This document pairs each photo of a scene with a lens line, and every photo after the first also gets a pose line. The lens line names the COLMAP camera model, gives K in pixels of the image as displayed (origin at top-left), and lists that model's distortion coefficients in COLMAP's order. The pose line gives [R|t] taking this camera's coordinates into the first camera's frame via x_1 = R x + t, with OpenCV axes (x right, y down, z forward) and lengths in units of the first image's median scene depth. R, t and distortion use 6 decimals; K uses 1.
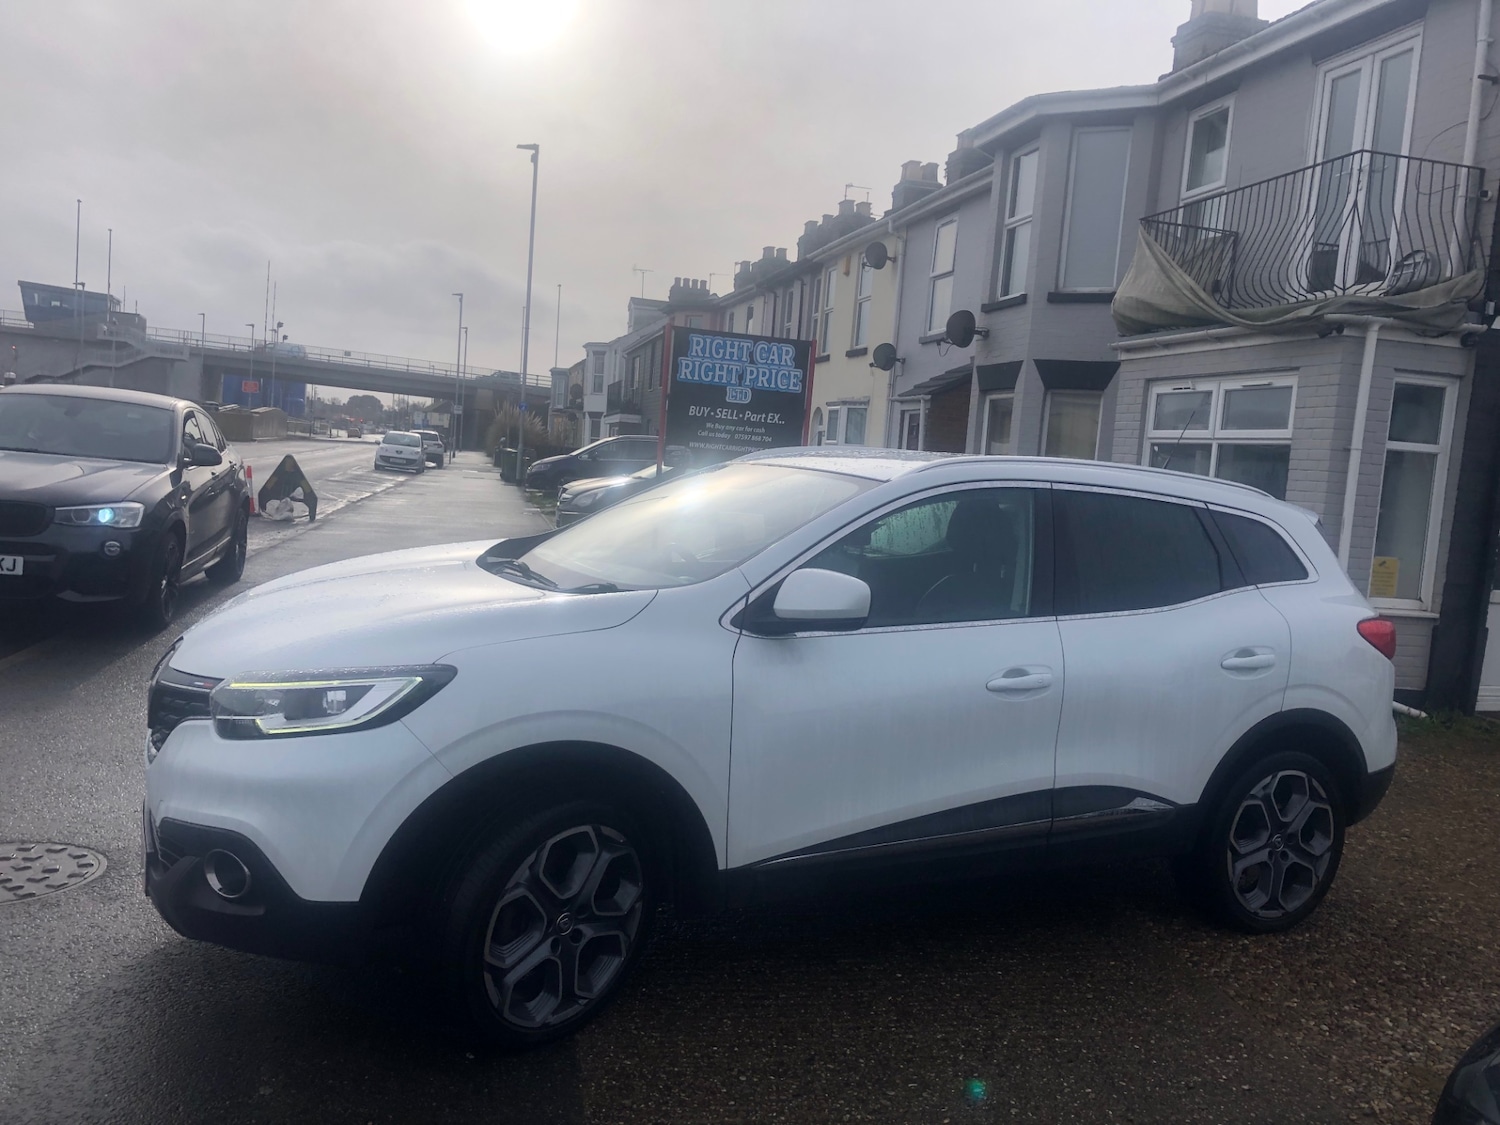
lens RADIAL K [[1220.3, 0, 753.7], [0, 1220.3, 556.6], [0, 0, 1]] dist [0.026864, -0.006589]
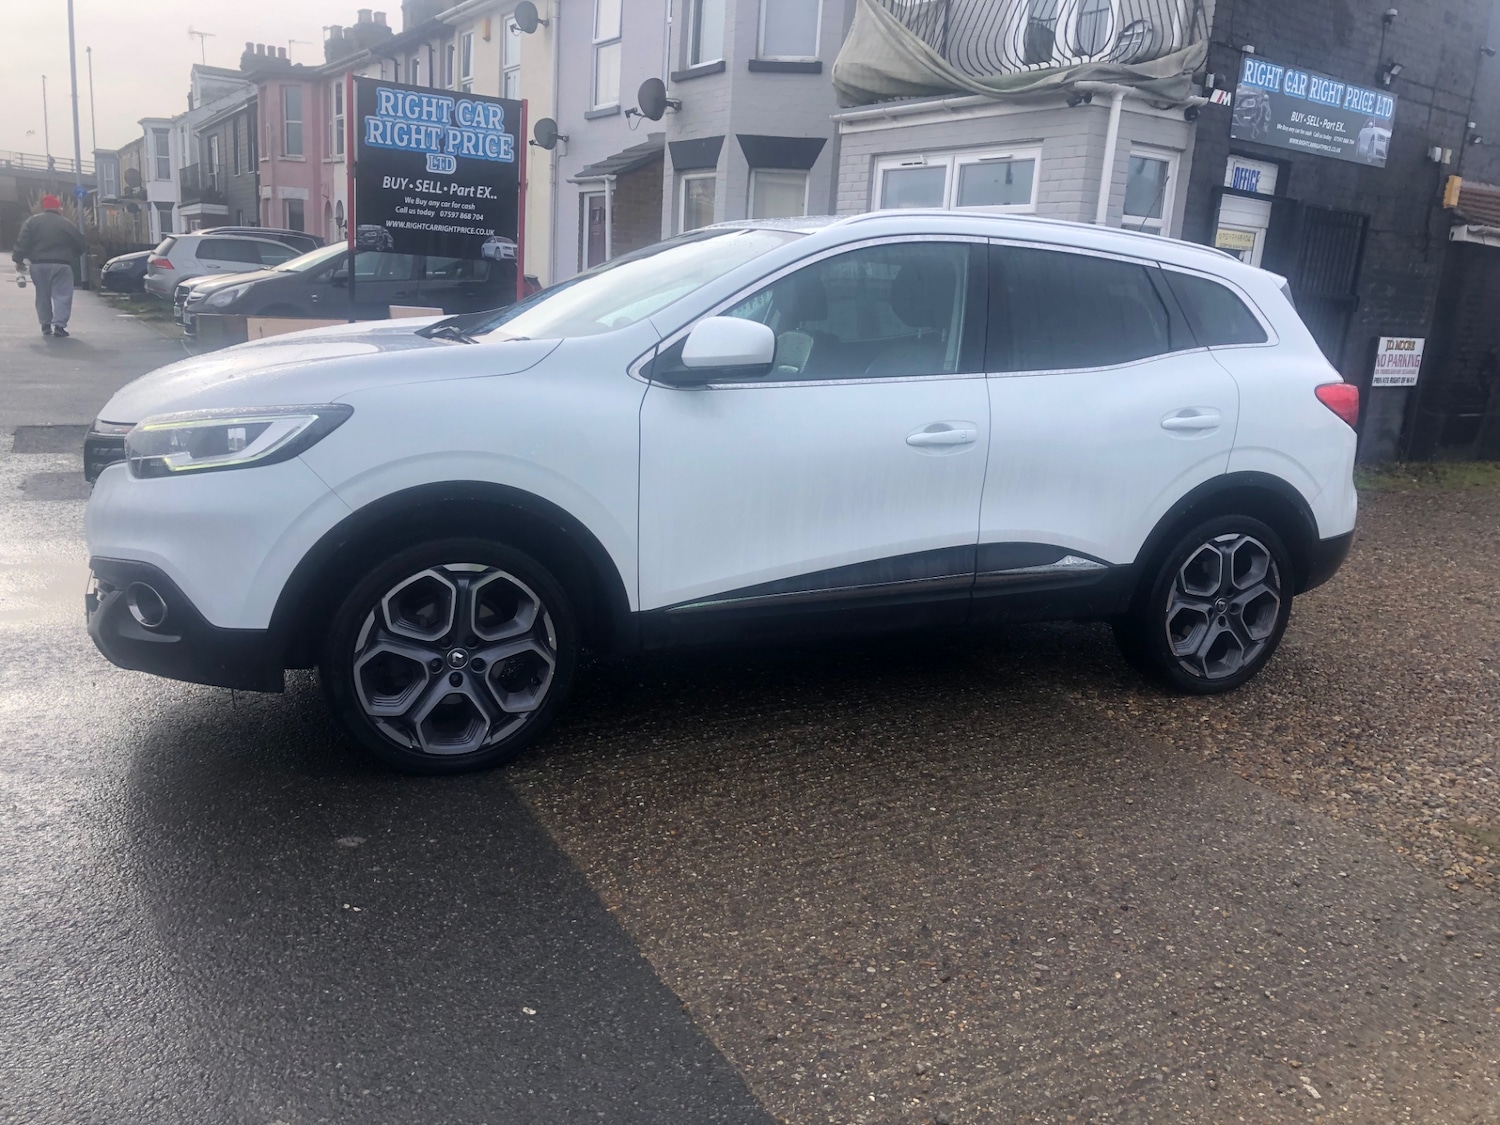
lens RADIAL K [[1220.3, 0, 762.0], [0, 1220.3, 544.8], [0, 0, 1]] dist [0.026864, -0.006589]
pose [[0.948229, -0.083587, 0.306390, -0.085242], [0.036633, 0.987091, 0.155917, 0.005475], [-0.315467, -0.136621, 0.939050, 0.085059]]
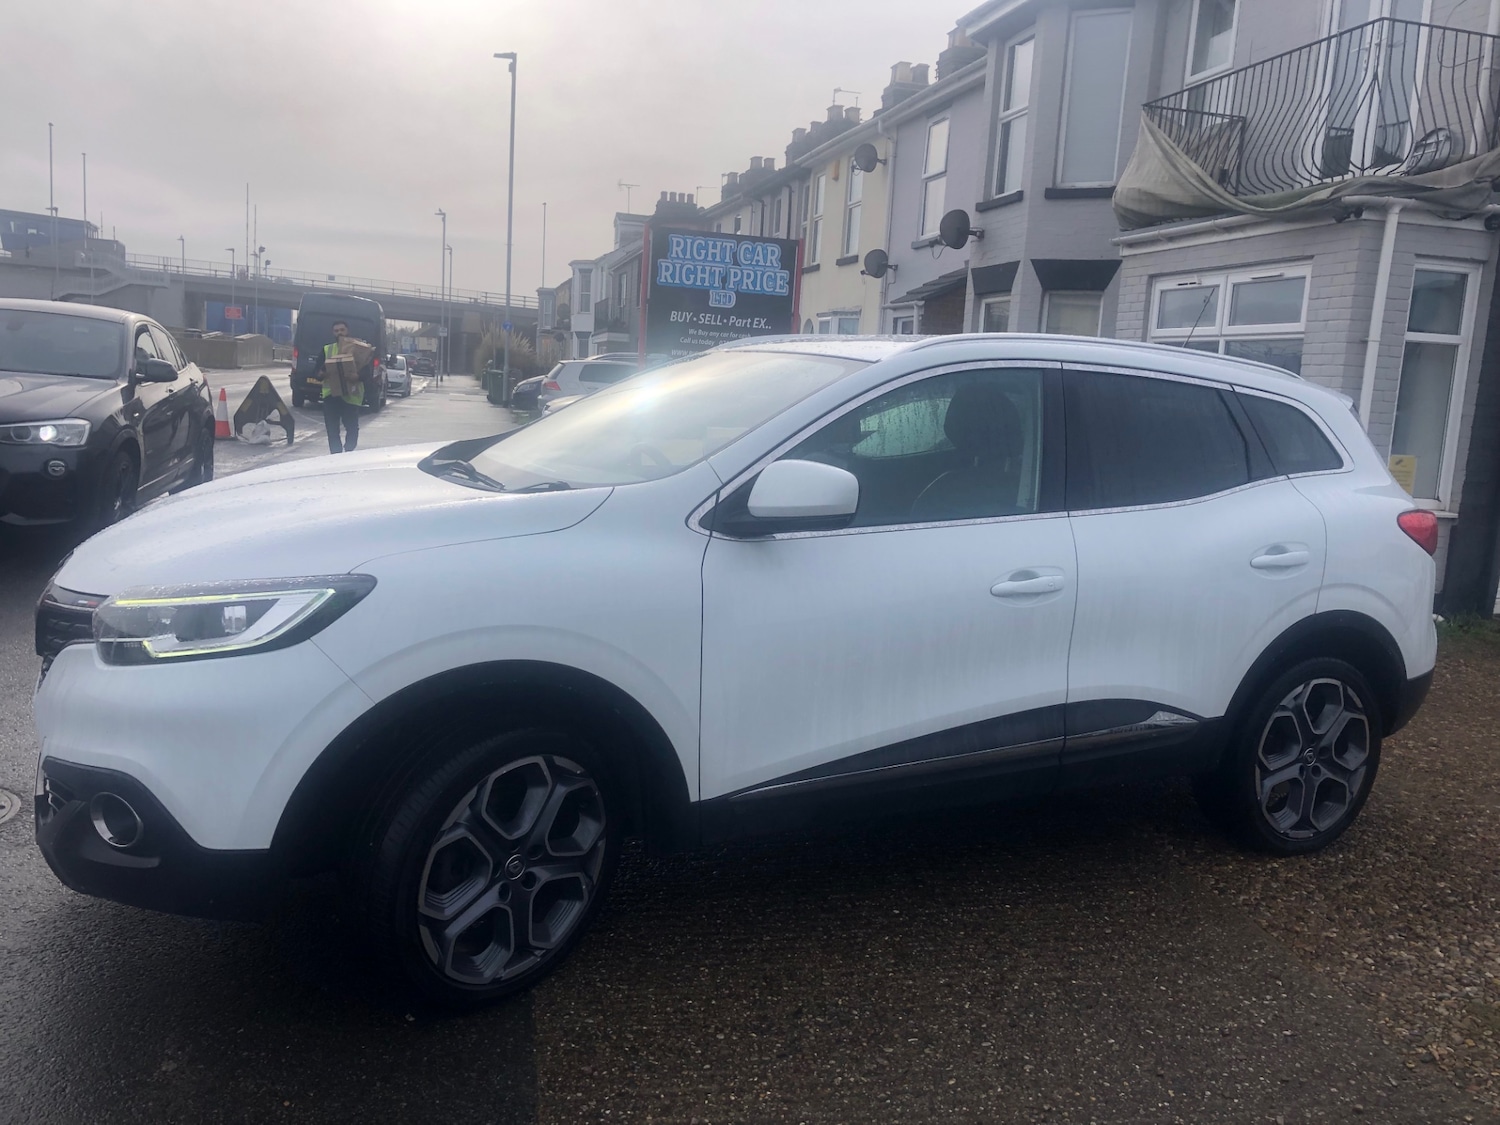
lens RADIAL K [[1220.3, 0, 753.8], [0, 1220.3, 540.5], [0, 0, 1]] dist [0.026864, -0.006589]
pose [[0.999825, -0.018301, 0.003855, 0.005157], [0.018077, 0.998498, 0.051725, 0.006942], [-0.004795, -0.051646, 0.998654, 0.039117]]
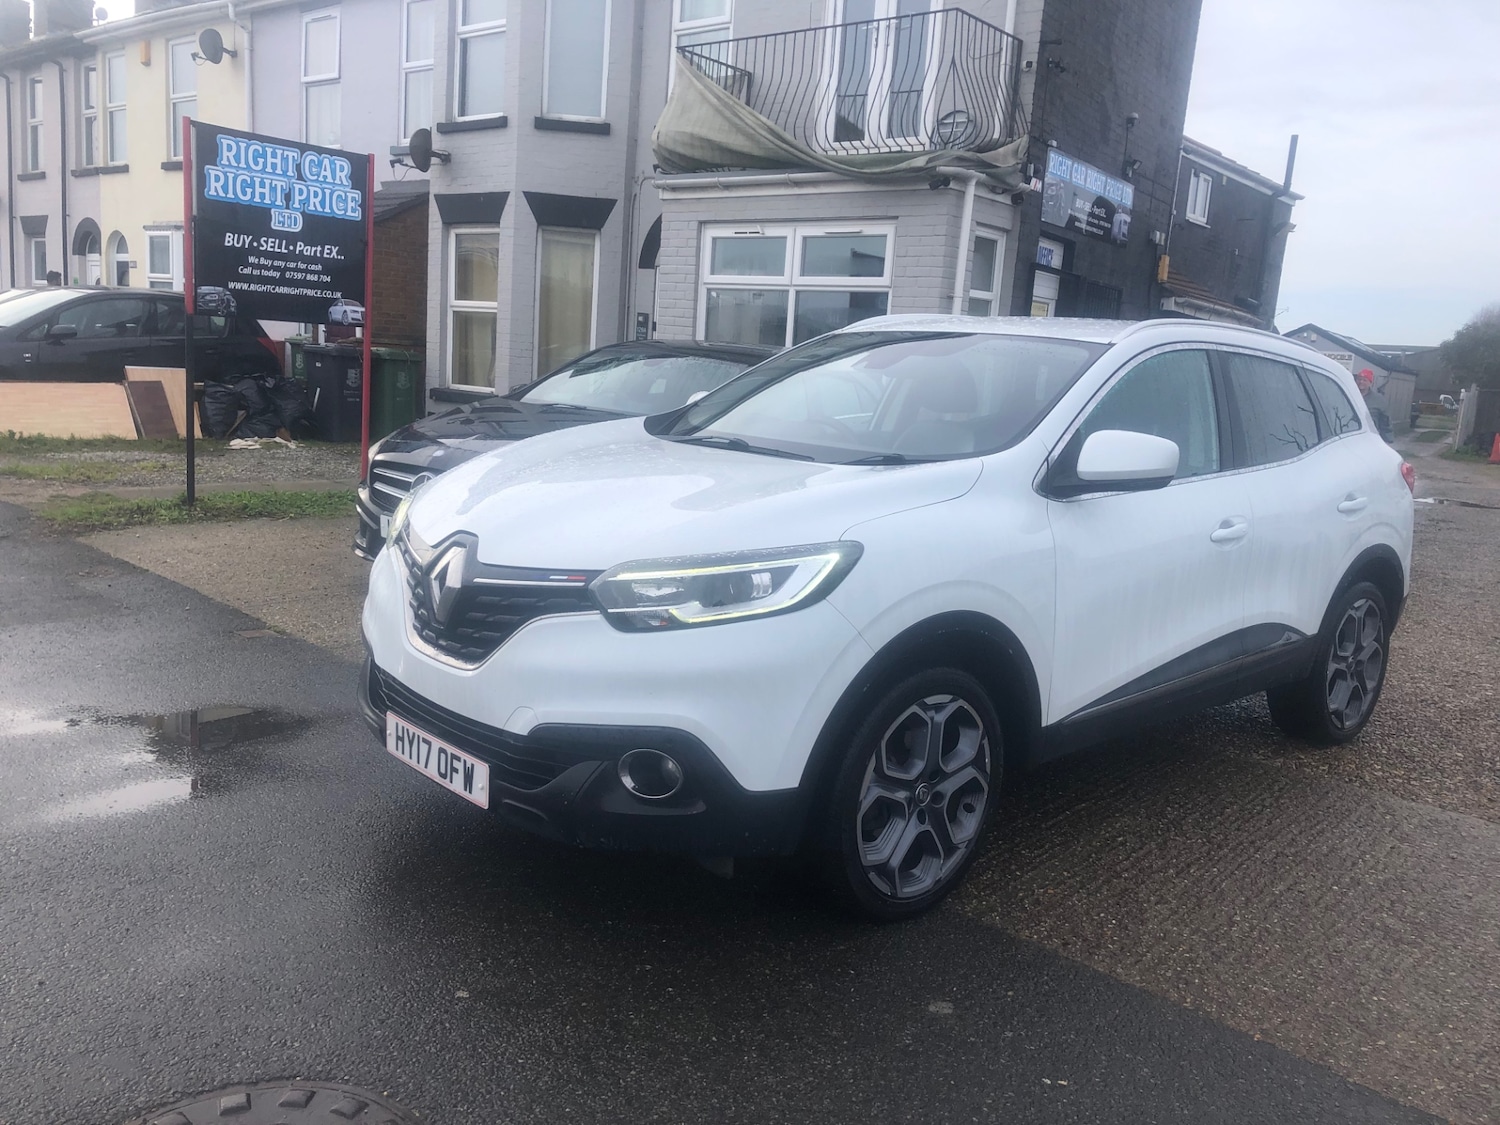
lens RADIAL K [[1220.3, 0, 742.6], [0, 1220.3, 545.5], [0, 0, 1]] dist [0.026864, -0.006589]
pose [[0.803485, -0.118011, 0.583511, -0.260819], [0.045302, 0.989434, 0.137726, -0.022386], [-0.593598, -0.084227, 0.800342, 0.185810]]
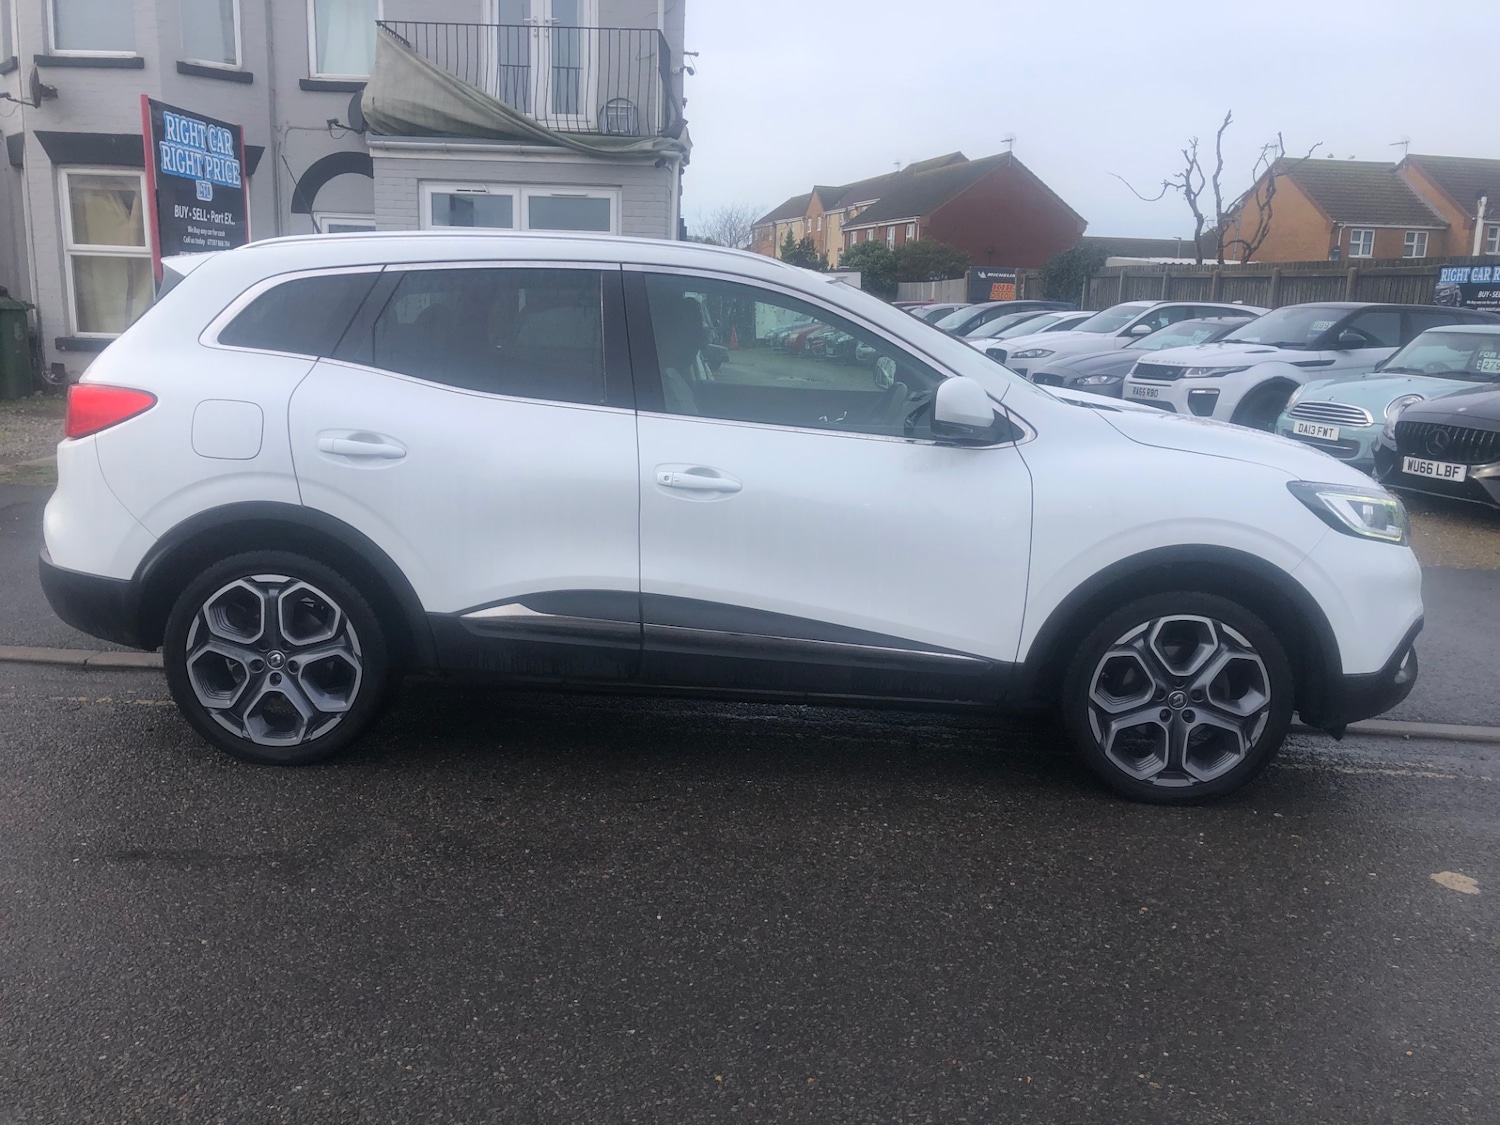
lens RADIAL K [[1220.3, 0, 757.1], [0, 1220.3, 536.7], [0, 0, 1]] dist [0.026864, -0.006589]
pose [[0.262725, -0.254174, 0.930790, -0.756229], [0.067434, 0.967157, 0.245071, -0.084857], [-0.962511, -0.001620, 0.271237, 0.412546]]
